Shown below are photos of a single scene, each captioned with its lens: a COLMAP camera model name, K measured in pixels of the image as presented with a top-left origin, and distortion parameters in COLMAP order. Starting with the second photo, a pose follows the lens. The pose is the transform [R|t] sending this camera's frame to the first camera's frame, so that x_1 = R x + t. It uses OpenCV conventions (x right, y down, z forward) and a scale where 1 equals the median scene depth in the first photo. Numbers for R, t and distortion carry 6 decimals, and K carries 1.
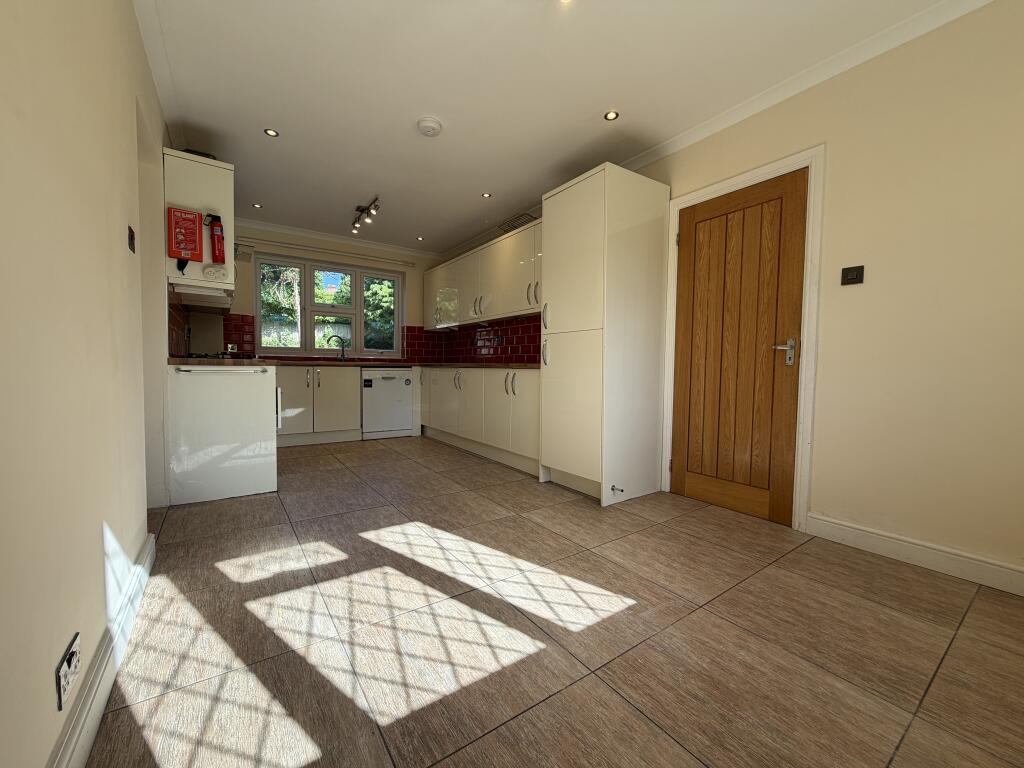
lens RADIAL K [[408.9, 0, 510.0], [0, 408.9, 385.2], [0, 0, 1]] dist [-0.001381, -0.000413]
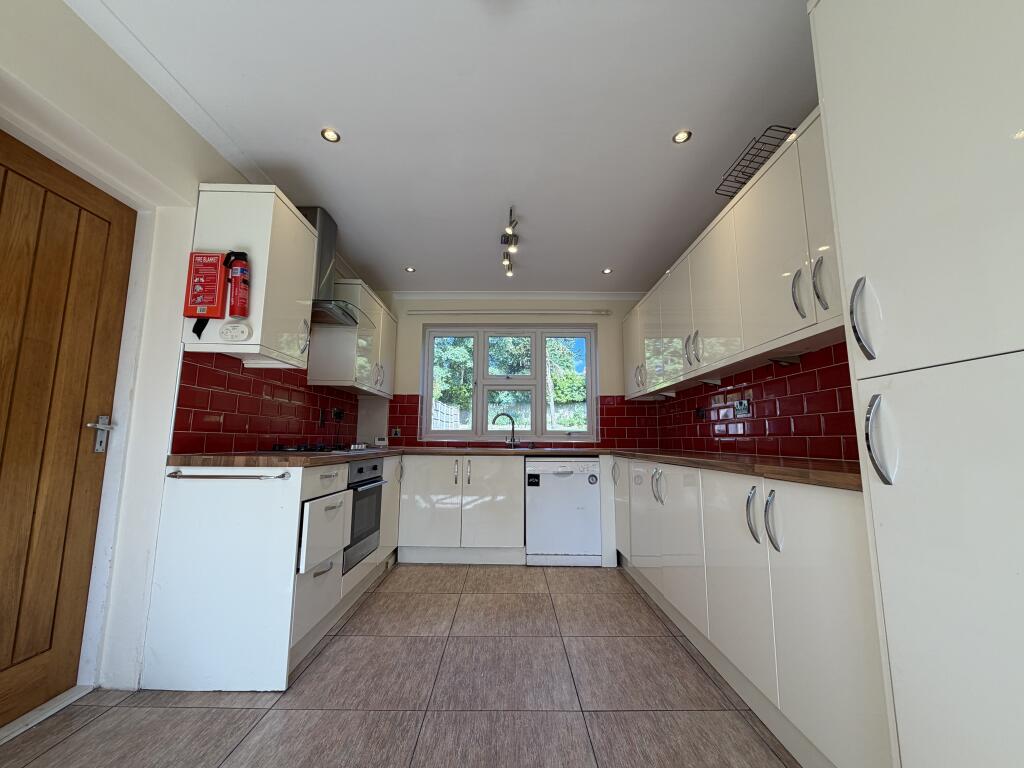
lens RADIAL K [[408.9, 0, 510.0], [0, 408.9, 385.2], [0, 0, 1]] dist [-0.001381, -0.000413]
pose [[0.821886, -0.083634, -0.563479, 0.031698], [-0.021746, 0.983837, -0.177743, -0.050503], [0.569236, 0.158338, 0.806783, 0.508430]]
